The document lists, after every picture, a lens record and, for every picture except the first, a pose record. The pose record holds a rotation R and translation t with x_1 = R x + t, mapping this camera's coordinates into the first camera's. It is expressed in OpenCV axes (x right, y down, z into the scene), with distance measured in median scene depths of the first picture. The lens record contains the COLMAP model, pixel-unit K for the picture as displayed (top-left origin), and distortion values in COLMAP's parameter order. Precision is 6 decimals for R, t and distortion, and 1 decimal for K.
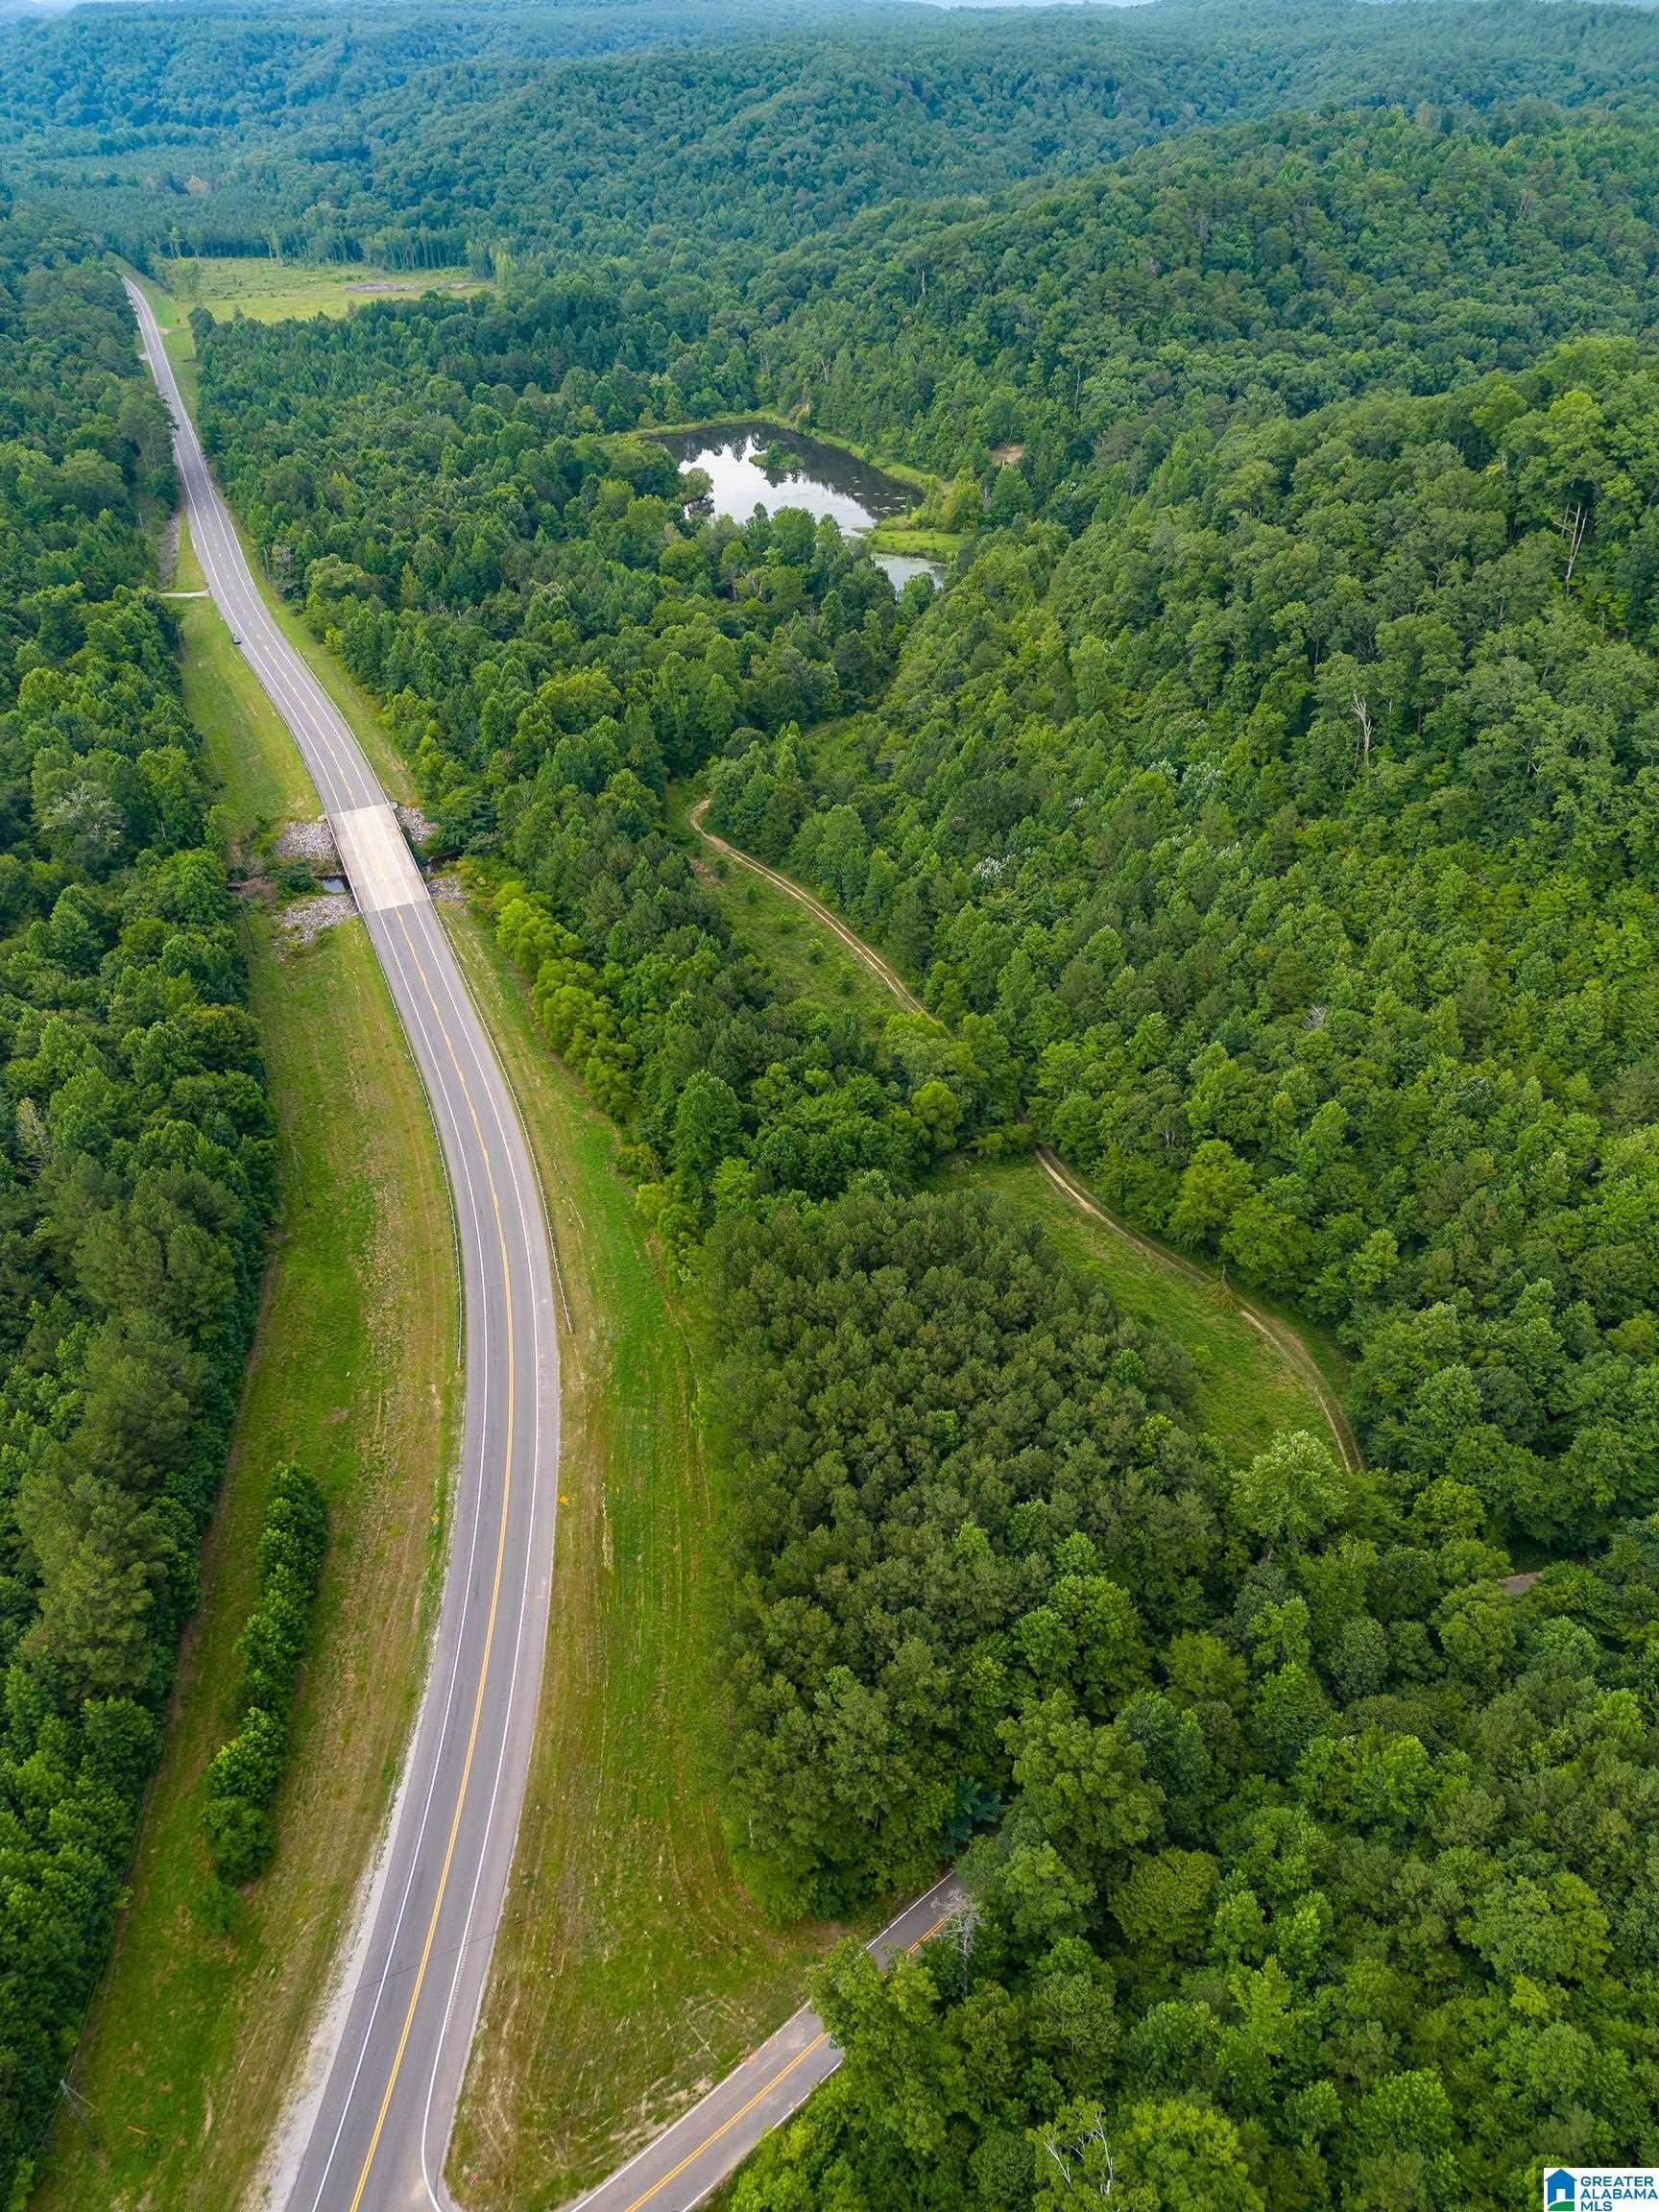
lens RADIAL K [[1550.0, 0, 827.2], [0, 1550.0, 1106.7], [0, 0, 1]] dist [0.079047, -0.078386]
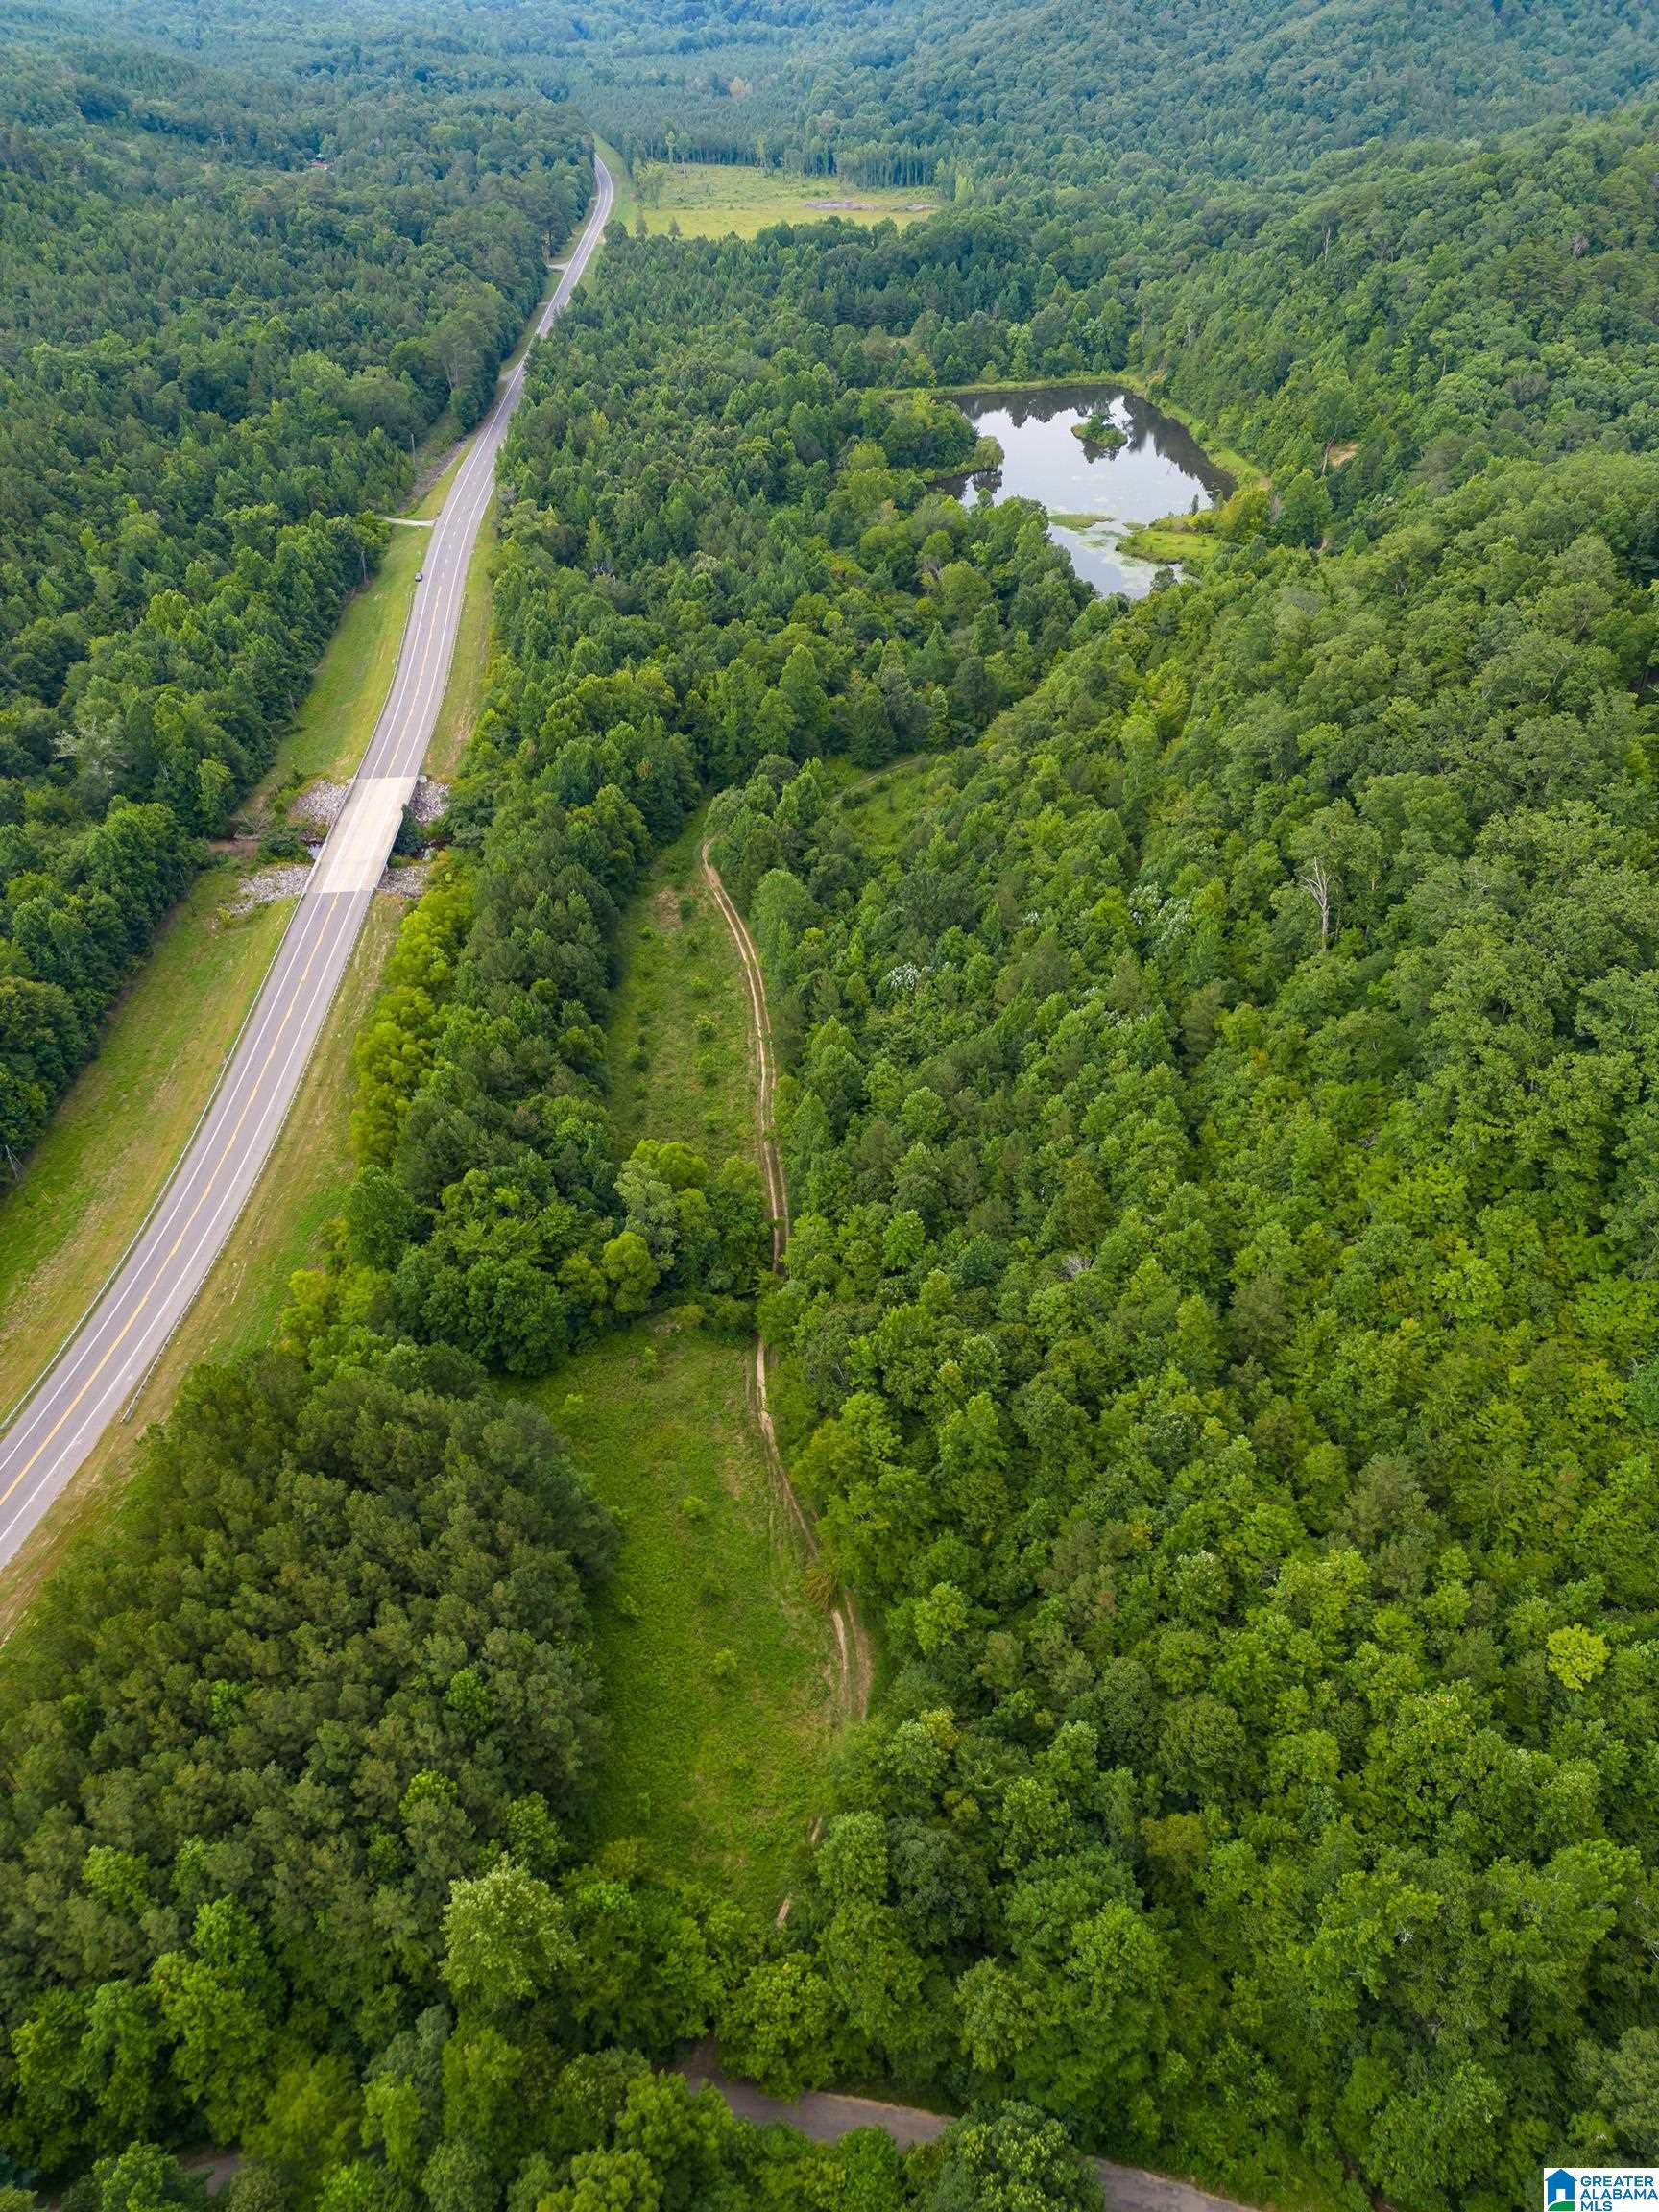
lens RADIAL K [[1550.0, 0, 827.2], [0, 1550.0, 1106.7], [0, 0, 1]] dist [0.079047, -0.078386]
pose [[0.936856, 0.215742, -0.275239, 0.249735], [-0.203113, 0.976359, 0.073948, -0.108343], [0.284686, -0.013374, 0.958528, 0.128105]]
